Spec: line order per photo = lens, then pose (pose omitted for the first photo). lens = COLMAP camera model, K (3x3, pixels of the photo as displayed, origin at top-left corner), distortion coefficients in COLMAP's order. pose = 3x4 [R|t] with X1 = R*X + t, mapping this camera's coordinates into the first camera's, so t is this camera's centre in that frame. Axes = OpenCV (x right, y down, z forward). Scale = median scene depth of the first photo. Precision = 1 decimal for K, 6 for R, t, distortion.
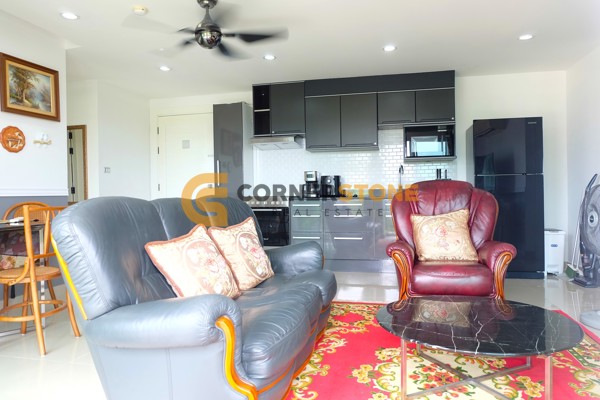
lens RADIAL K [[417.1, 0, 307.8], [0, 417.1, 195.6], [0, 0, 1]] dist [-0.051682, 0.063250]
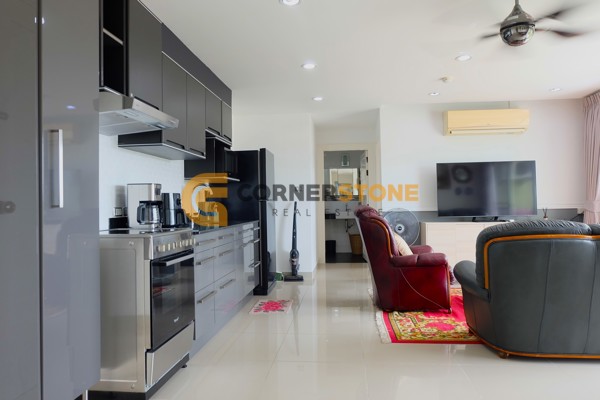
lens RADIAL K [[417.1, 0, 307.8], [0, 417.1, 195.6], [0, 0, 1]] dist [-0.051682, 0.063250]
pose [[-0.132835, 0.029623, 0.990695, -0.914012], [0.020001, 0.999430, -0.027203, -0.038319], [-0.990936, 0.016202, -0.133351, 1.394820]]
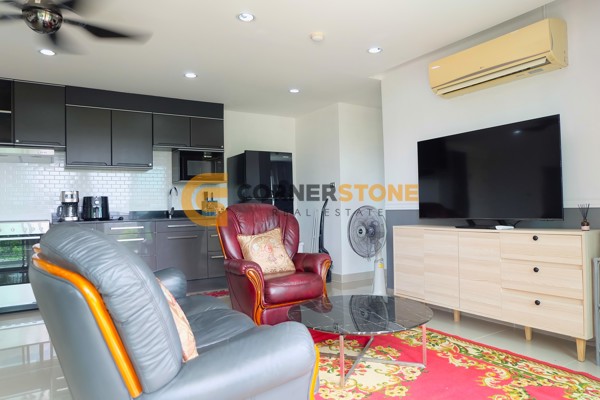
lens RADIAL K [[407.6, 0, 300.0], [0, 407.6, 200.0], [0, 0, 1]] dist [-0.067986, 0.057724]
pose [[0.710352, 0.010032, 0.703775, -0.386105], [0.015968, 0.999411, -0.030363, -0.010745], [-0.703666, 0.032806, 0.709773, 0.125570]]
